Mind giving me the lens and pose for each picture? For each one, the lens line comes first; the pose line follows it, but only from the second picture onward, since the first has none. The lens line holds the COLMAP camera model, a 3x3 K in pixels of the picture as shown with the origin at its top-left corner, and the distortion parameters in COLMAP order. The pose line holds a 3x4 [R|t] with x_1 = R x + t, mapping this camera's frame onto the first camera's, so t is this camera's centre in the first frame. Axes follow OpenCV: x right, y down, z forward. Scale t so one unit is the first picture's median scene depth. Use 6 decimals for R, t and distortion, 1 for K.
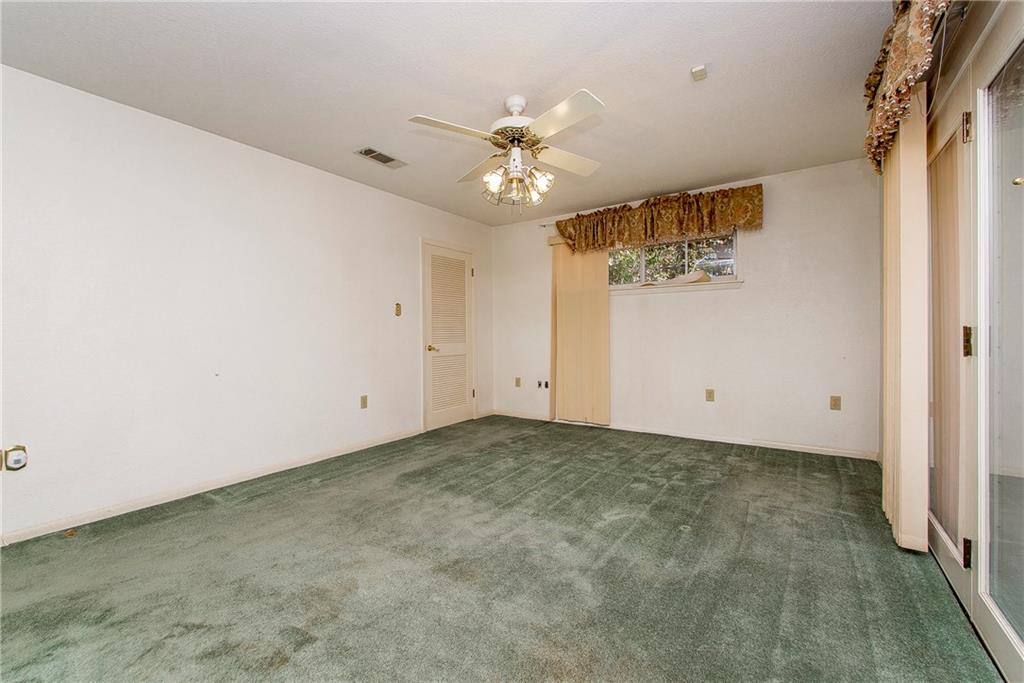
lens RADIAL K [[445.0, 0, 512.0], [0, 445.0, 341.5], [0, 0, 1]] dist [0.007181, -0.000037]
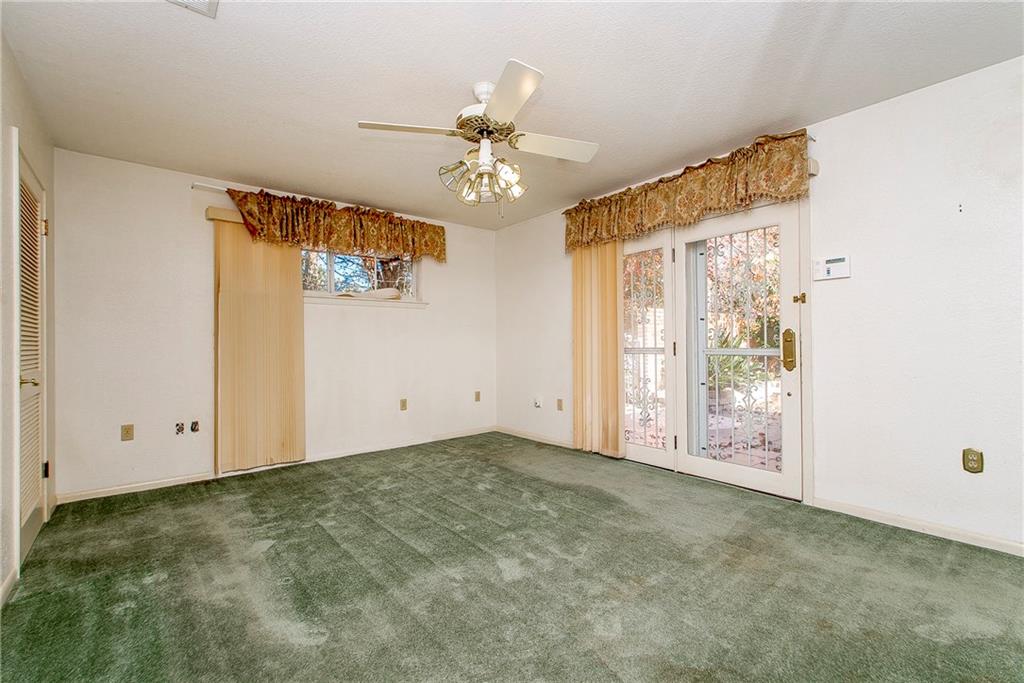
lens RADIAL K [[445.0, 0, 512.0], [0, 445.0, 341.5], [0, 0, 1]] dist [0.007181, -0.000037]
pose [[0.273915, 0.011711, 0.961683, -0.524114], [0.025163, 0.999496, -0.019339, -0.004914], [-0.961425, 0.029496, 0.273482, 0.444003]]
